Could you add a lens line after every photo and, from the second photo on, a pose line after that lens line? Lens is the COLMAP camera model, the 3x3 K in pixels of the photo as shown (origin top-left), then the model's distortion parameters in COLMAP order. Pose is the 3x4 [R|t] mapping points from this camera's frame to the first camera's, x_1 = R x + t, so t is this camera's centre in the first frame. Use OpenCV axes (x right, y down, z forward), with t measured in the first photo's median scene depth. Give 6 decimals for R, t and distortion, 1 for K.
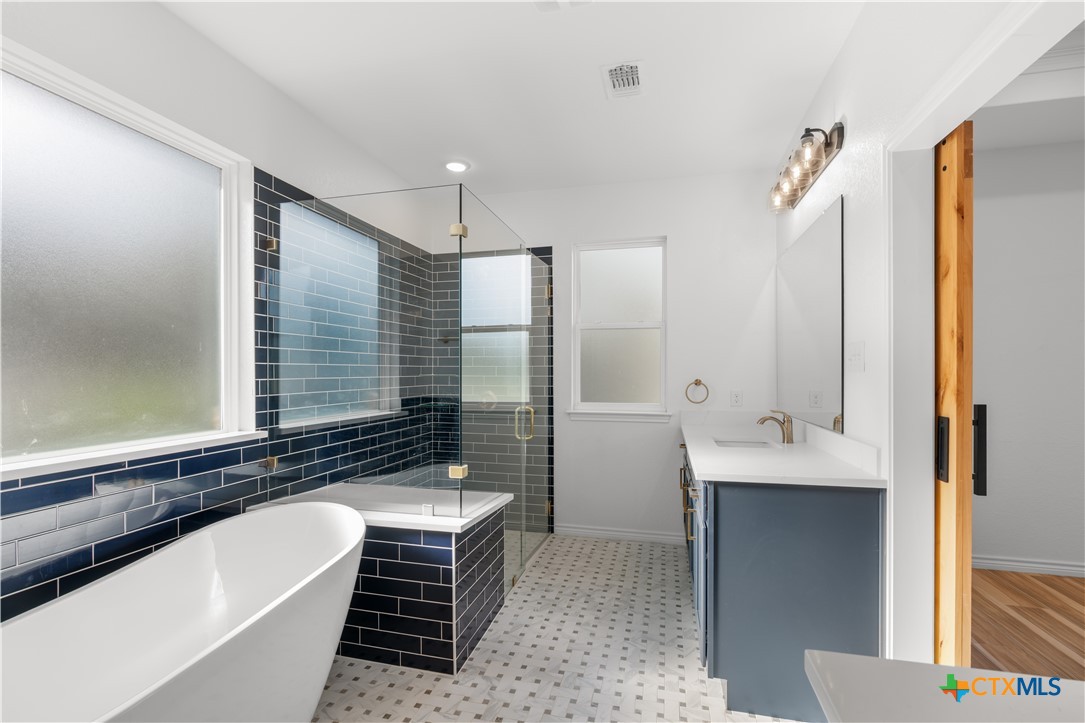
lens RADIAL K [[490.9, 0, 542.8], [0, 490.9, 372.4], [0, 0, 1]] dist [-0.008811, 0.000746]
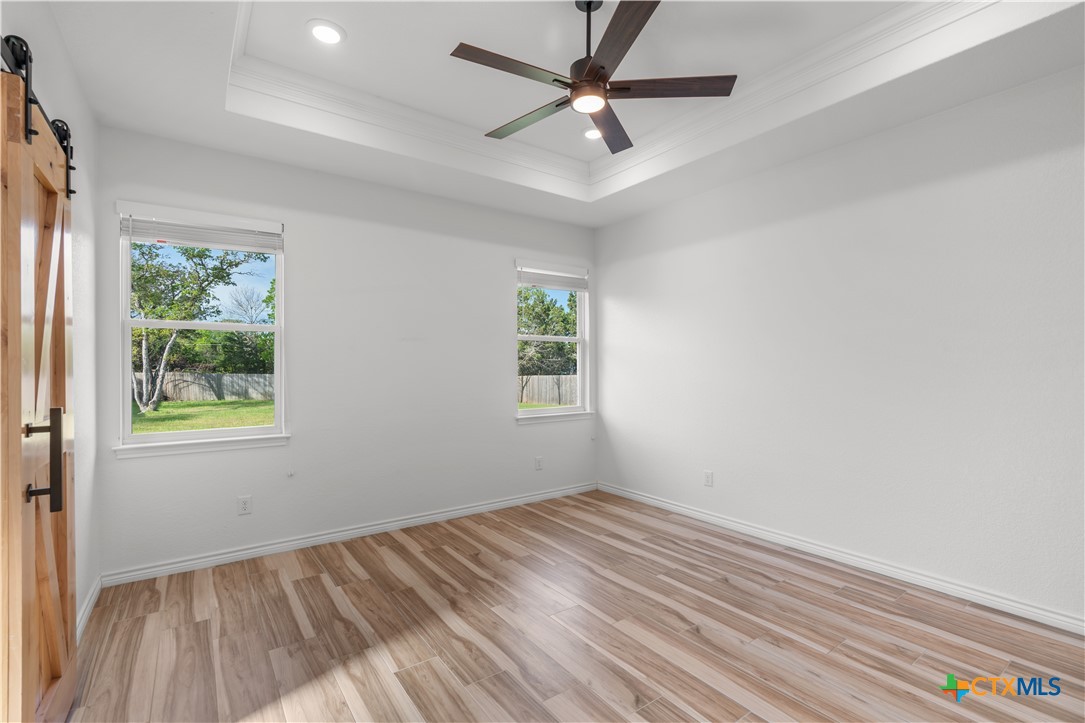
lens RADIAL K [[487.4, 0, 541.8], [0, 487.4, 362.7], [0, 0, 1]] dist [-0.015681, 0.006410]
pose [[0.644597, 0.002323, 0.764519, 0.456973], [0.006952, 0.999936, -0.008900, -0.000692], [-0.764491, 0.011052, 0.644539, -0.134397]]
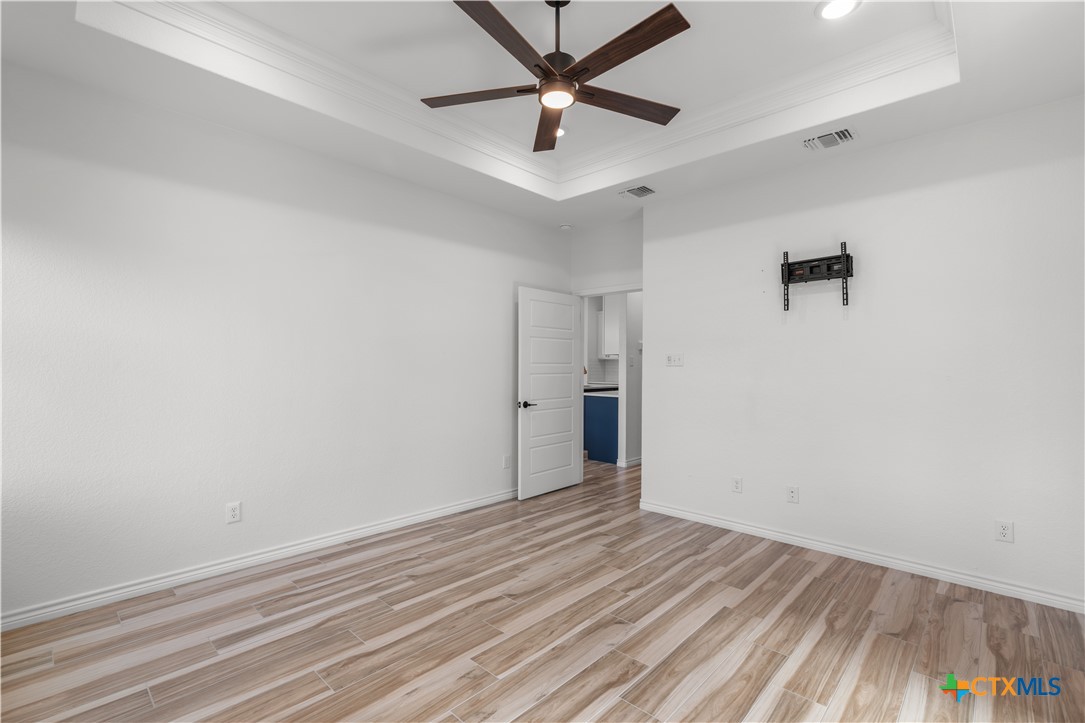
lens RADIAL K [[487.4, 0, 541.8], [0, 487.4, 362.7], [0, 0, 1]] dist [-0.015681, 0.006410]
pose [[-0.872279, -0.005247, 0.488980, 0.751033], [-0.006289, 0.999980, -0.000489, -0.005284], [-0.488968, -0.003502, -0.872295, 1.021654]]
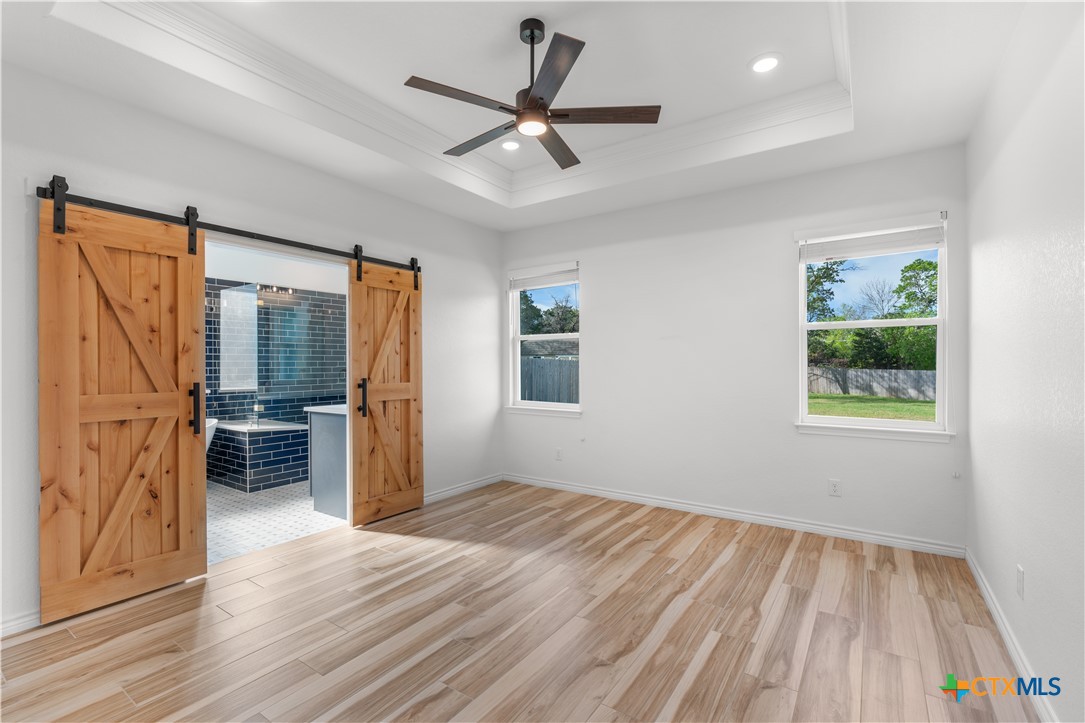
lens RADIAL K [[486.1, 0, 543.9], [0, 486.1, 365.9], [0, 0, 1]] dist [-0.012368, 0.004748]
pose [[0.938879, -0.001069, -0.344245, 1.445211], [0.002113, 0.999994, 0.002658, 0.001261], [0.344240, -0.003223, 0.938876, -0.512459]]
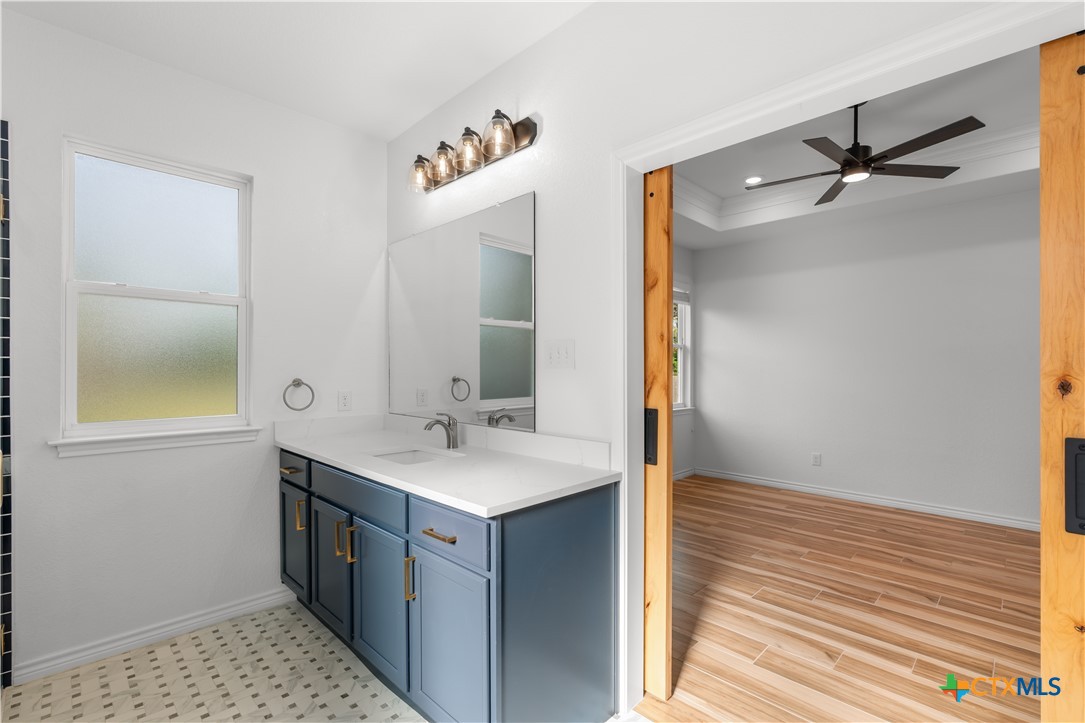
lens RADIAL K [[486.1, 0, 543.9], [0, 486.1, 365.9], [0, 0, 1]] dist [-0.012368, 0.004748]
pose [[0.511195, 0.005244, 0.859449, -0.174550], [-0.000471, 0.999983, -0.005821, -0.002163], [-0.859465, 0.002571, 0.511189, 0.367213]]
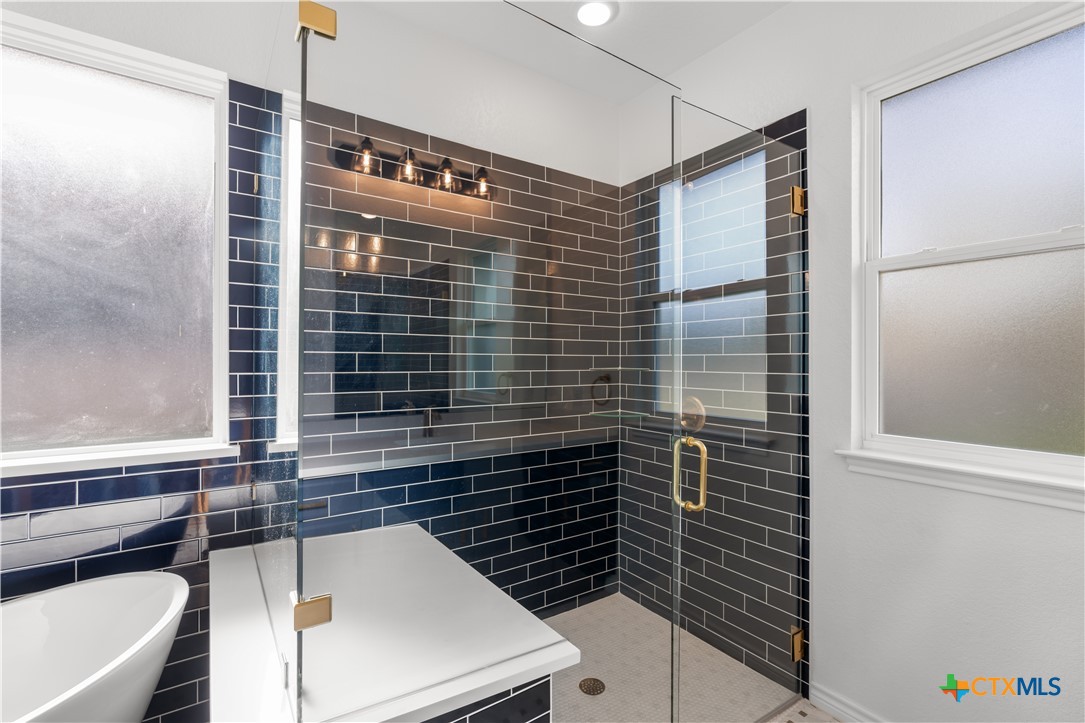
lens RADIAL K [[483.5, 0, 543.0], [0, 483.5, 358.8], [0, 0, 1]] dist [-0.011935, 0.006199]
pose [[0.750431, 0.001916, -0.660946, 0.191514], [-0.006355, 0.999970, -0.004317, -0.006183], [0.660918, 0.007439, 0.750421, 0.647029]]
